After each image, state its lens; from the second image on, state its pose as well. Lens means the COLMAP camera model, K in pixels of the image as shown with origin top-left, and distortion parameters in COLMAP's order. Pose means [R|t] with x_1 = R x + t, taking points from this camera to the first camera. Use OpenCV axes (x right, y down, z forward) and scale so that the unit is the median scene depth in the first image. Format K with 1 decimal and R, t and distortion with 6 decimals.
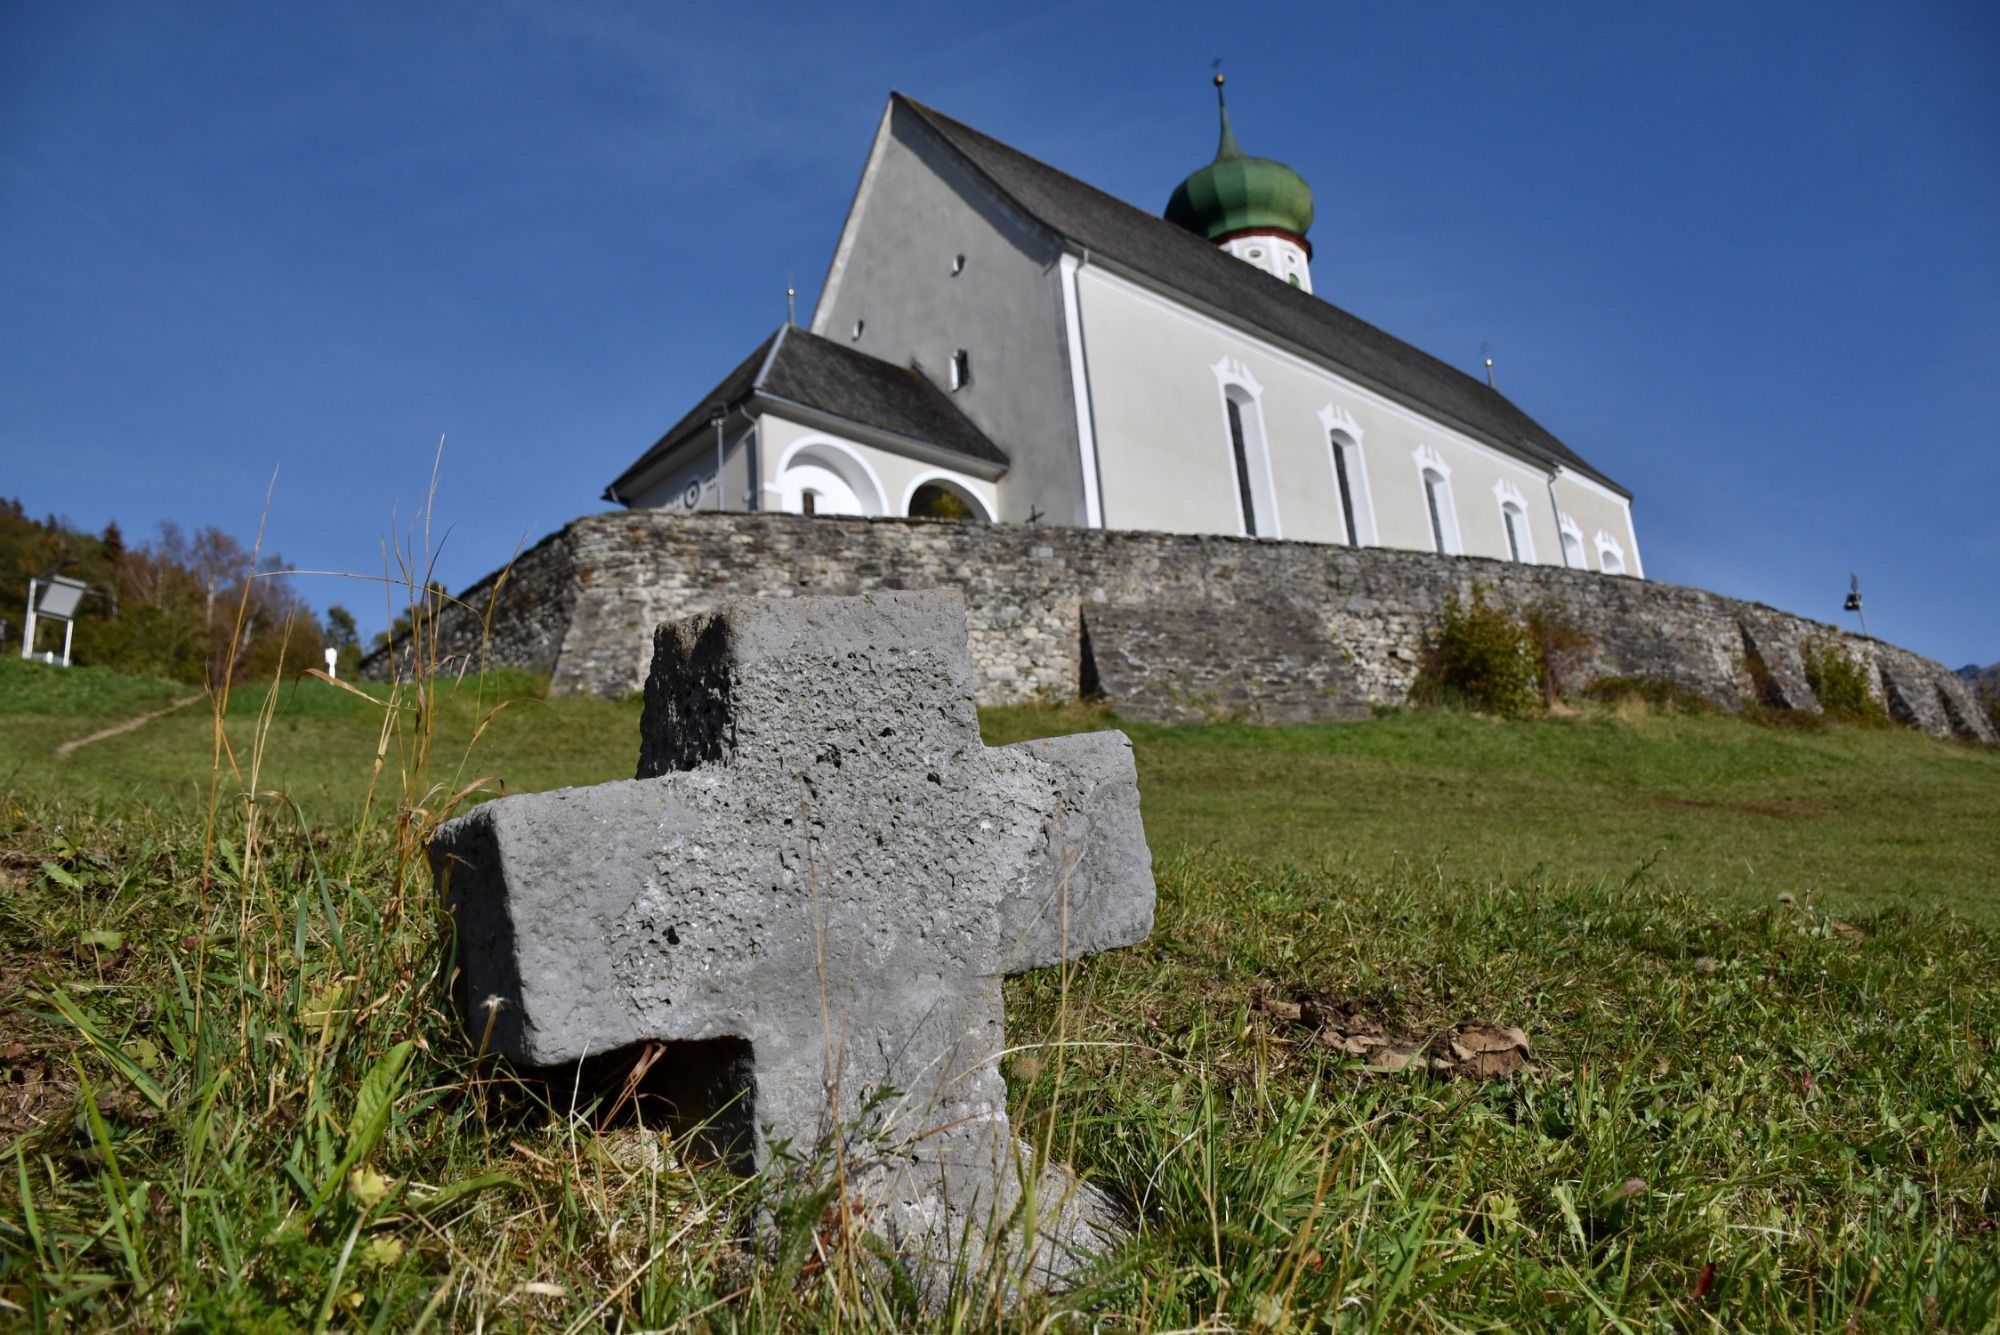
lens RADIAL K [[1573.0, 0, 1000.0], [0, 1573.0, 667.5], [0, 0, 1]] dist [-0.154068, 0.115817]
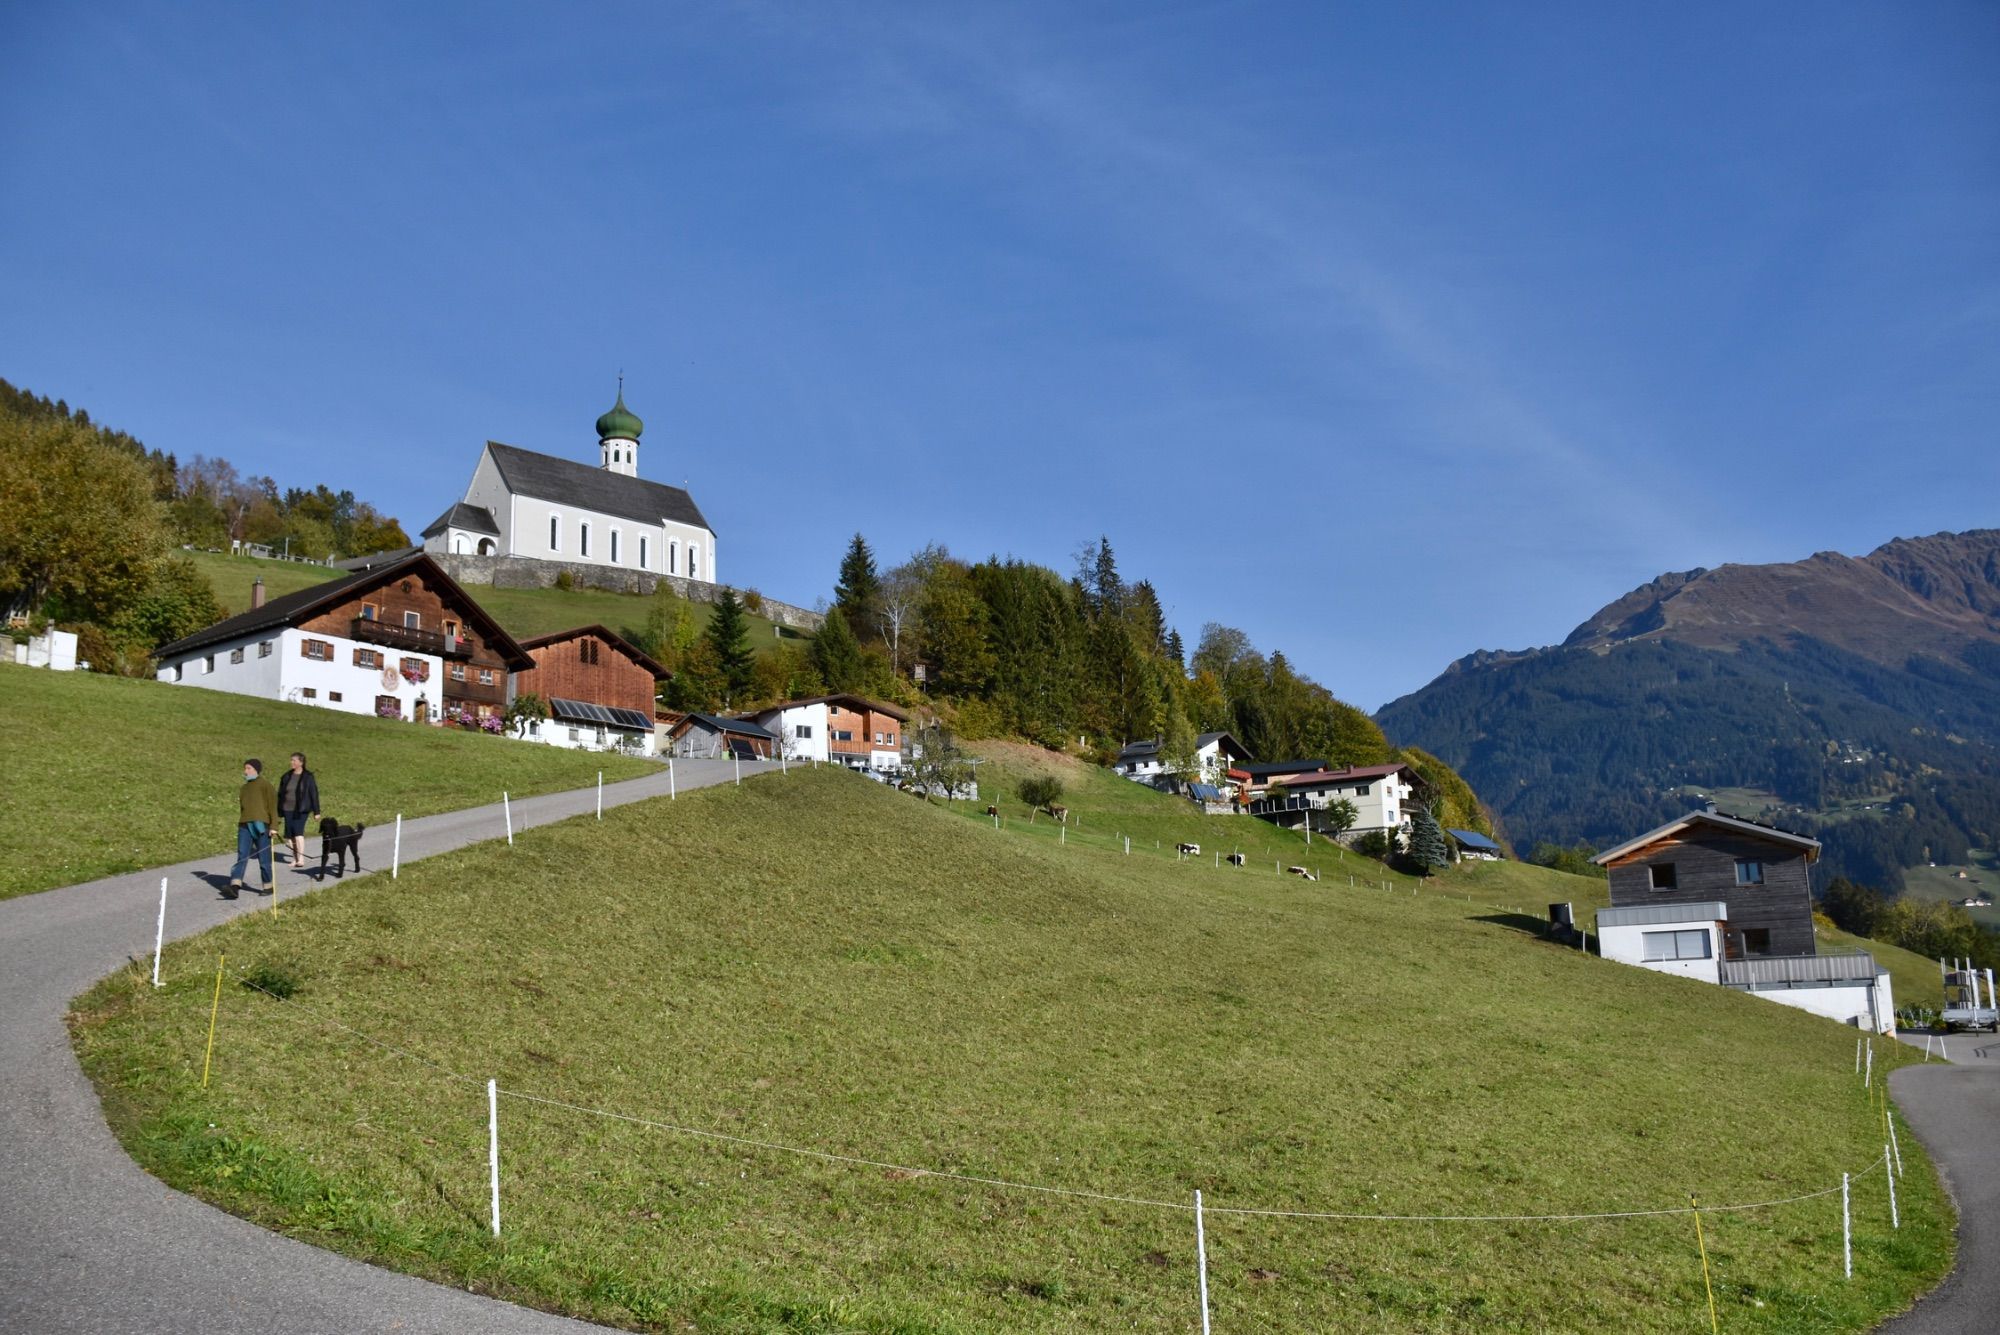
lens RADIAL K [[1615.2, 0, 975.4], [0, 1615.2, 678.5], [0, 0, 1]] dist [-0.086102, 0.006645]
pose [[0.991685, 0.062561, 0.112457, 1.256813], [-0.074714, 0.991413, 0.107323, -0.432945], [-0.104777, -0.114832, 0.987844, -5.584015]]
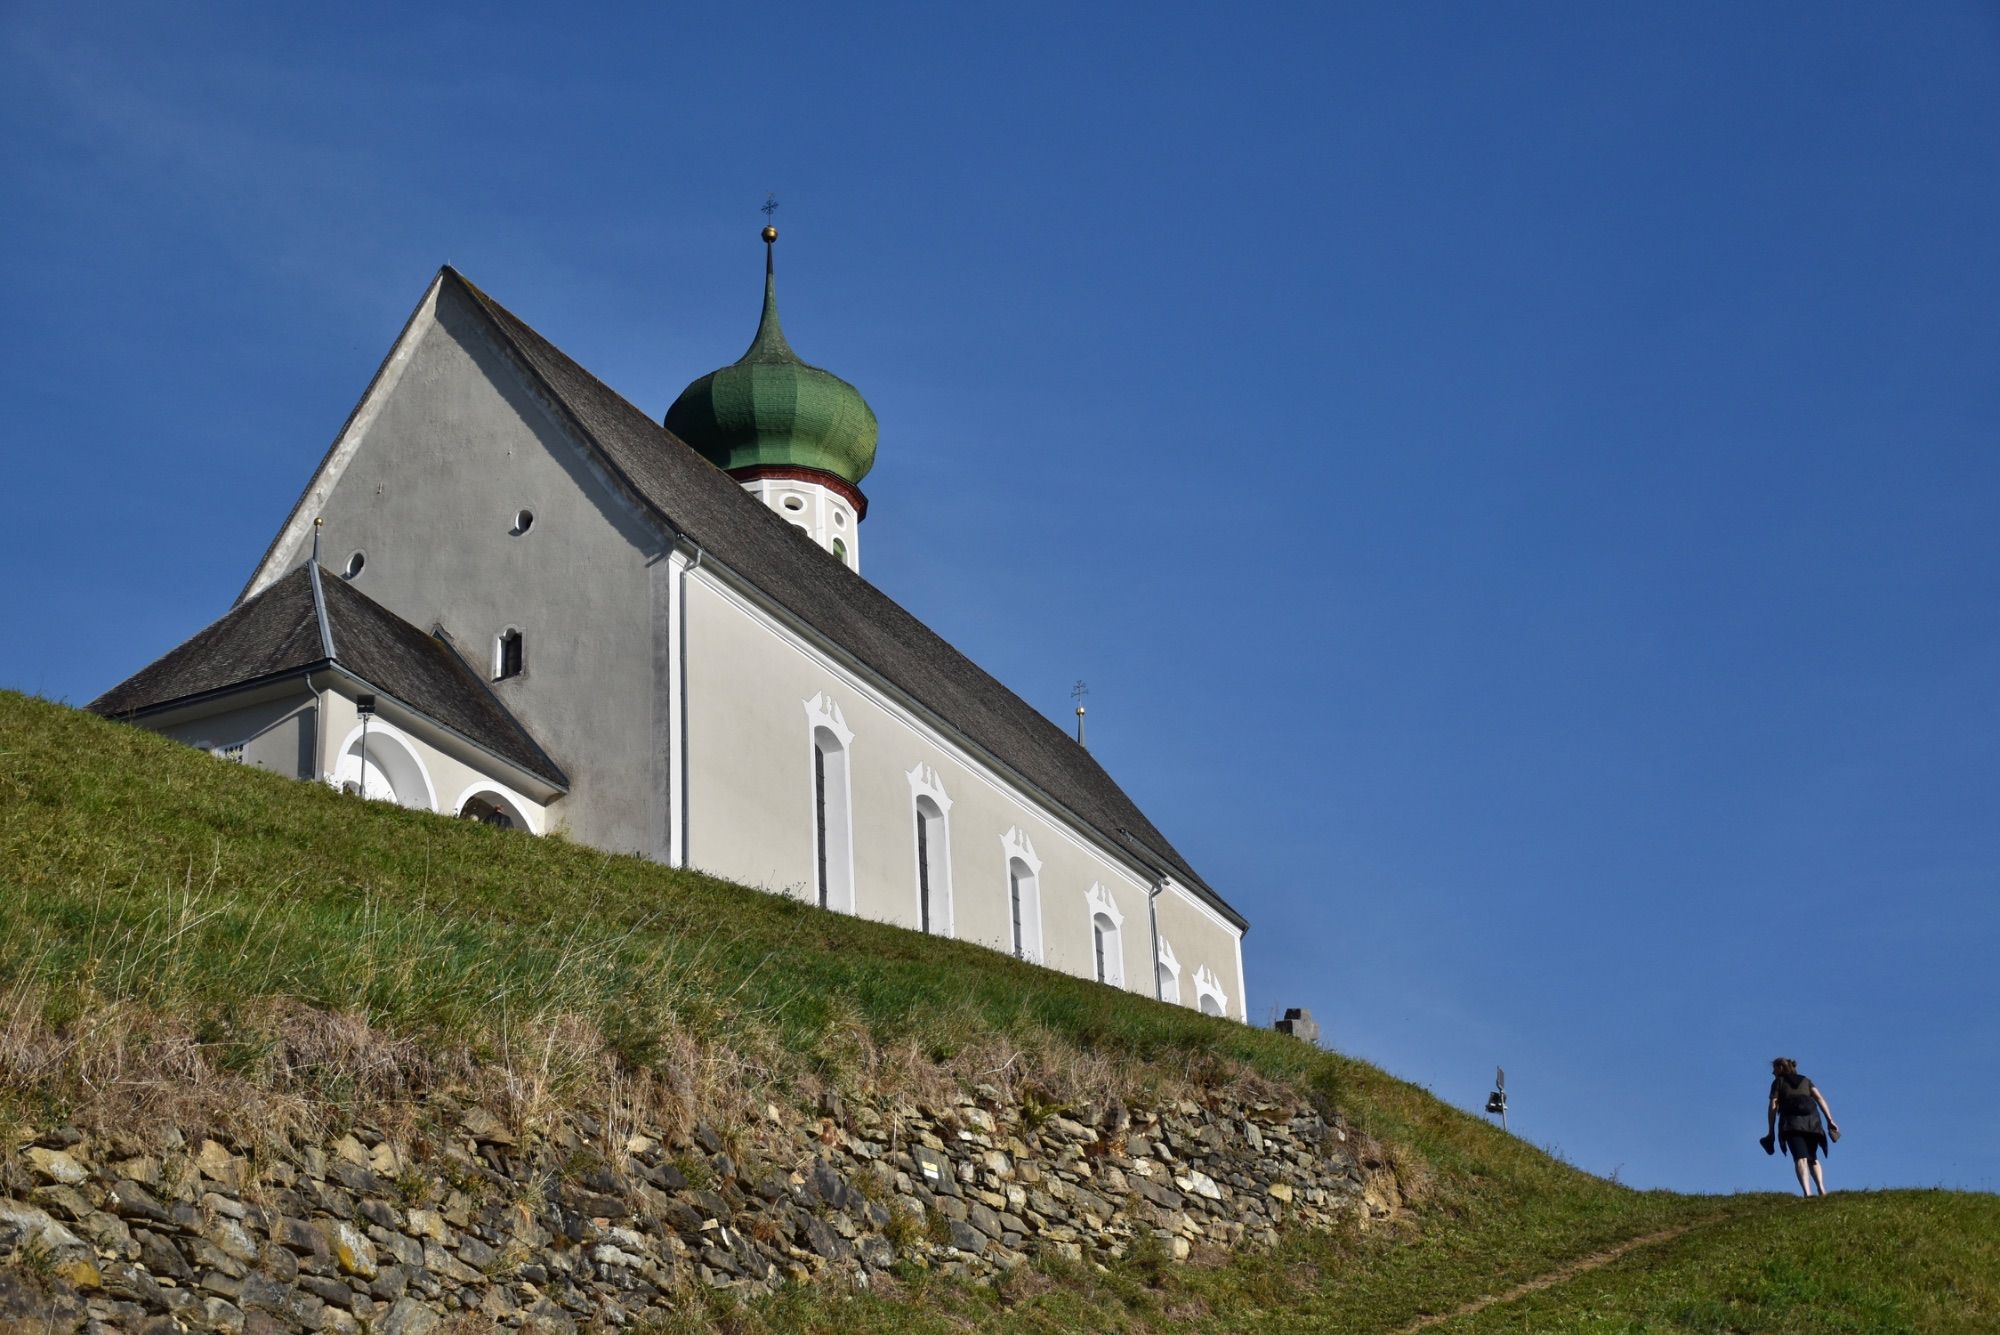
lens RADIAL K [[3124.3, 0, 1000.0], [0, 3124.3, 667.5], [0, 0, 1]] dist [0.201948, 0.076393]
pose [[0.933857, 0.180377, 0.308829, -0.386467], [-0.134434, 0.977215, -0.164249, 0.063283], [-0.331419, 0.111868, 0.936828, -0.801281]]
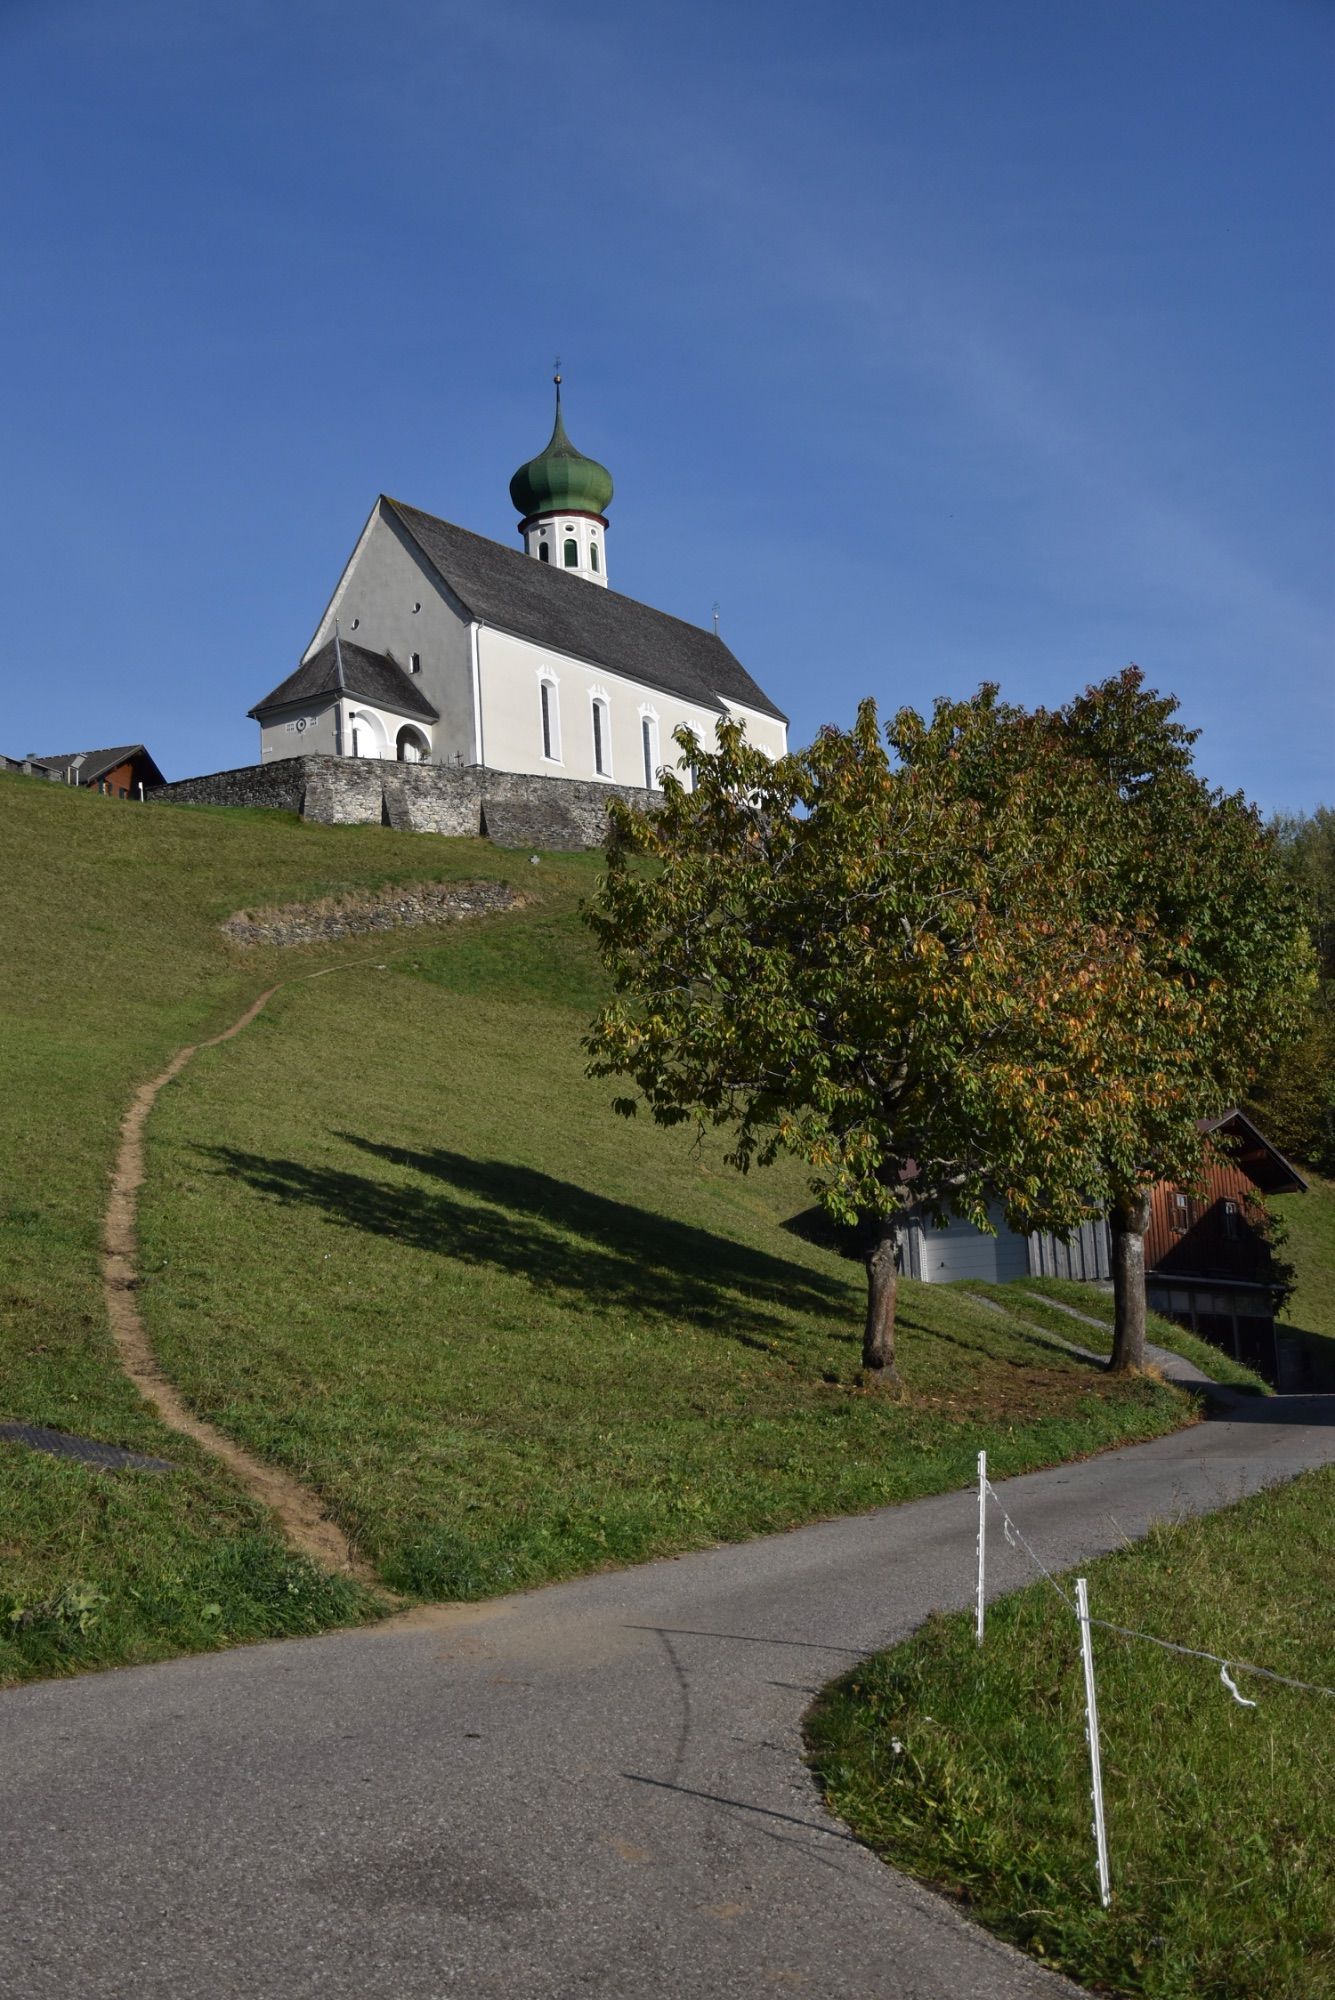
lens RADIAL K [[2536.4, 0, 667.5], [0, 2536.4, 1000.0], [0, 0, 1]] dist [0.100225, 0.009786]
pose [[0.974389, 0.066593, 0.214782, -0.526341], [-0.090175, 0.990696, 0.101927, -0.165681], [-0.205997, -0.118685, 0.971329, -3.193338]]
